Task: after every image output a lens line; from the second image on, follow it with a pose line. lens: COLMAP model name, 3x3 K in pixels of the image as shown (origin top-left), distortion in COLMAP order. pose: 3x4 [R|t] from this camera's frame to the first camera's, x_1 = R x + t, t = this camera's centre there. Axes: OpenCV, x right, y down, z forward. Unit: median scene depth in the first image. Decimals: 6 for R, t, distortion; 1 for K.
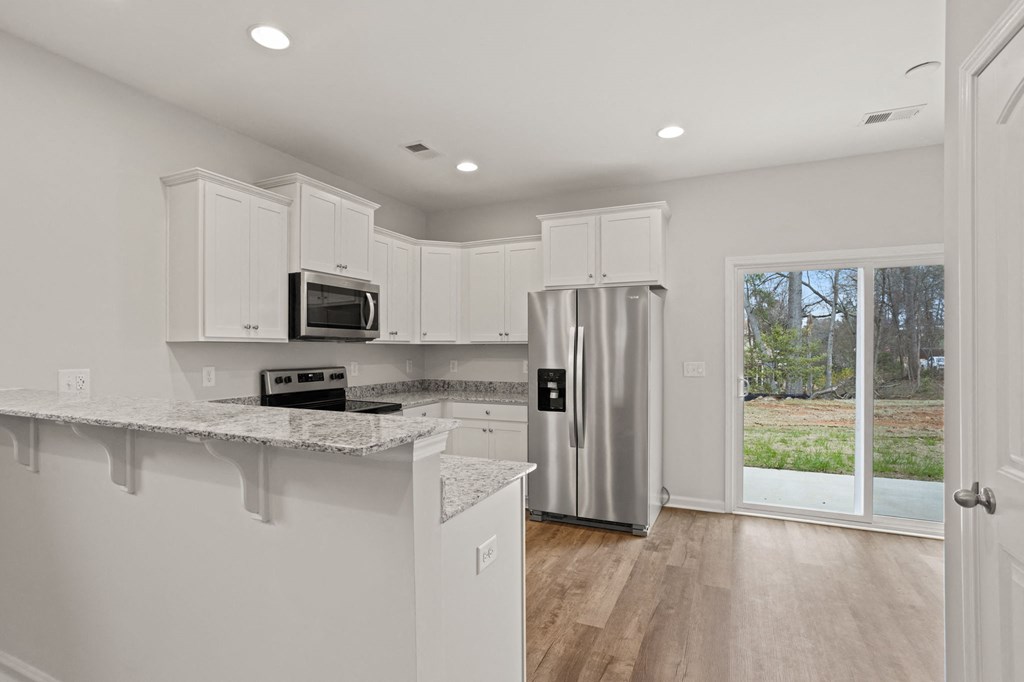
lens RADIAL K [[481.7, 0, 503.9], [0, 481.7, 352.8], [0, 0, 1]] dist [-0.001623, 0.000136]
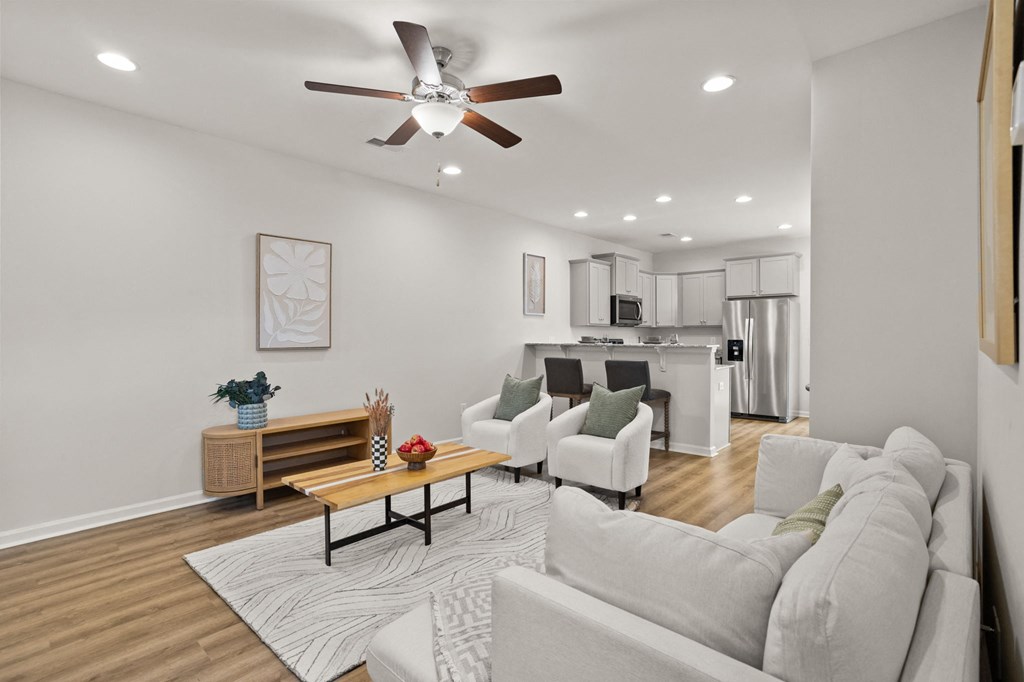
lens RADIAL K [[475.7, 0, 492.2], [0, 475.7, 340.8], [0, 0, 1]] dist [-0.069902, 0.000089]
pose [[0.943505, 0.002304, -0.331350, -0.202899], [-0.001214, 0.999993, 0.003496, 0.032698], [0.331355, -0.002897, 0.943502, -1.108284]]
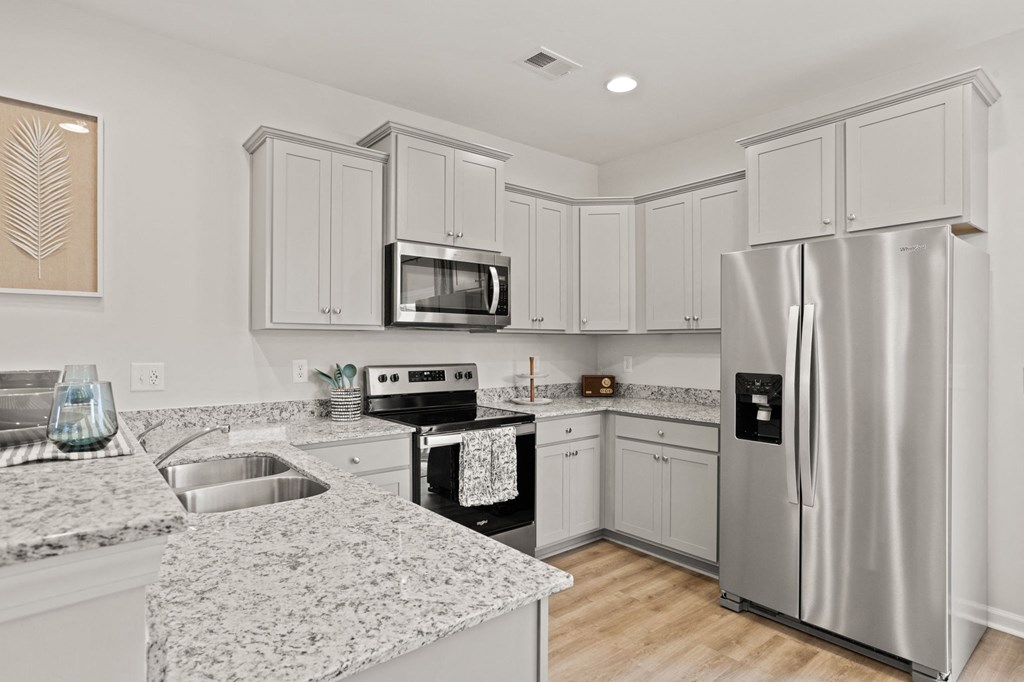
lens RADIAL K [[545.1, 0, 512.0], [0, 545.1, 341.0], [0, 0, 1]] dist [-0.016111, 0.000350]
pose [[0.903660, 0.000080, -0.428251, 0.114623], [-0.003458, 0.999969, -0.007110, -0.001103], [0.428237, 0.007906, 0.903632, 0.233561]]
